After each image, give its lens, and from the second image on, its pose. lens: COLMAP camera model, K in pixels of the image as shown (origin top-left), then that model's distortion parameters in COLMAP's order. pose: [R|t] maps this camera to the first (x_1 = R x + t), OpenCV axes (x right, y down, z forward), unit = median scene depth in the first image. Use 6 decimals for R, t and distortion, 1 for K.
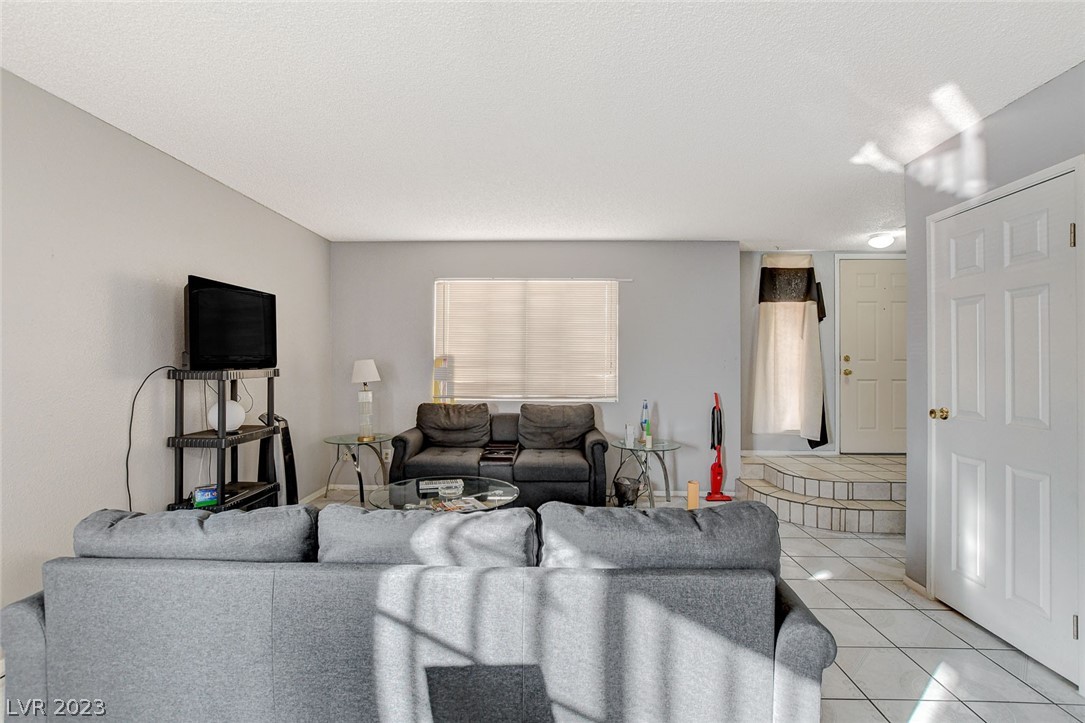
lens RADIAL K [[488.0, 0, 538.1], [0, 488.0, 357.5], [0, 0, 1]] dist [-0.014170, 0.000954]
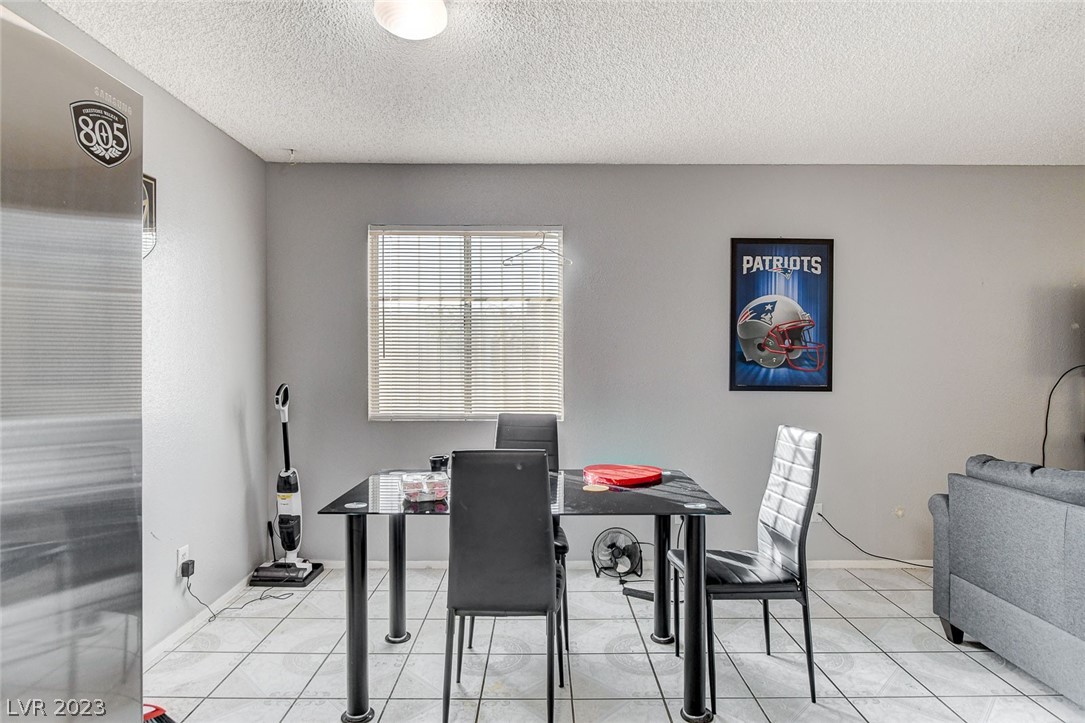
lens RADIAL K [[590.3, 0, 539.9], [0, 590.3, 366.9], [0, 0, 1]] dist [-0.021498, 0.001020]
pose [[0.041249, 0.008875, -0.999109, 0.280820], [0.008303, 0.999923, 0.009225, 0.000296], [0.999114, -0.008676, 0.041173, -0.157717]]
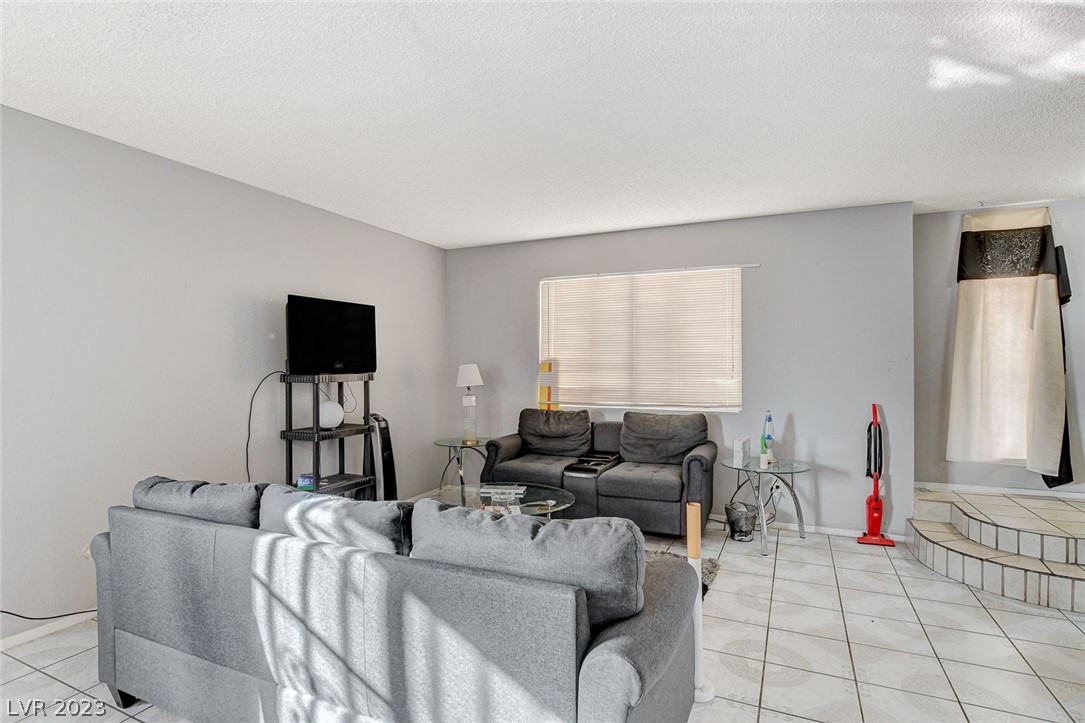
lens RADIAL K [[546.2, 0, 535.9], [0, 546.2, 367.5], [0, 0, 1]] dist [-0.015115, 0.001140]
pose [[0.919443, -0.005230, -0.393189, 0.211423], [0.010791, 0.999871, 0.011934, -0.000790], [0.393075, -0.015215, 0.919380, 0.007356]]
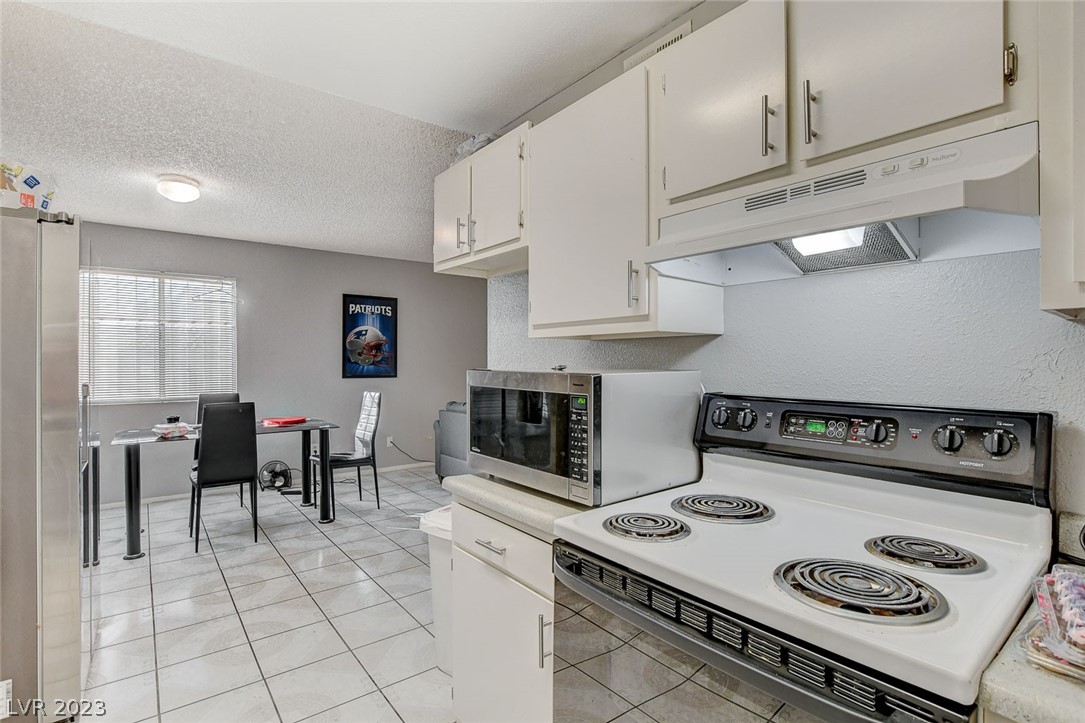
lens RADIAL K [[513.9, 0, 550.8], [0, 513.9, 364.5], [0, 0, 1]] dist [-0.019554, 0.004648]
pose [[0.662712, 0.000369, -0.748874, 0.765465], [0.011489, 0.999877, 0.010660, 0.001163], [0.748786, -0.015669, 0.662626, -0.315005]]
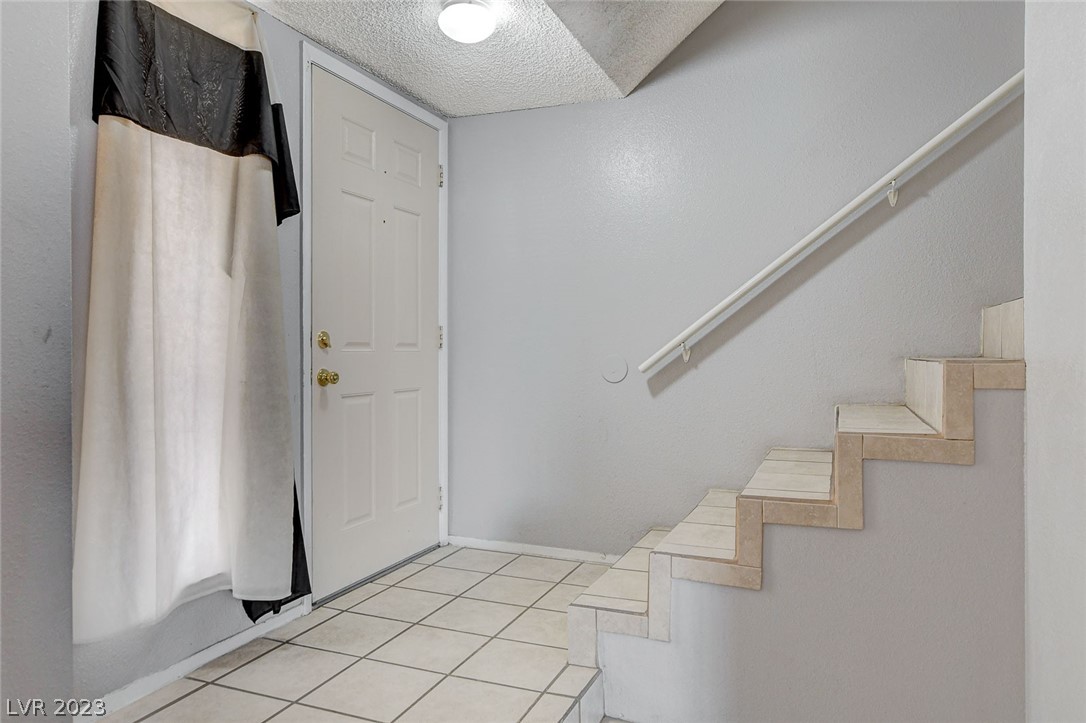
lens RADIAL K [[701.9, 0, 549.8], [0, 701.9, 343.6], [0, 0, 1]] dist [-0.012525, -0.001933]
pose [[0.326656, 0.003453, 0.945137, 0.210296], [-0.003980, 0.999989, -0.002278, 0.005688], [-0.945135, -0.003018, 0.326666, 0.727155]]
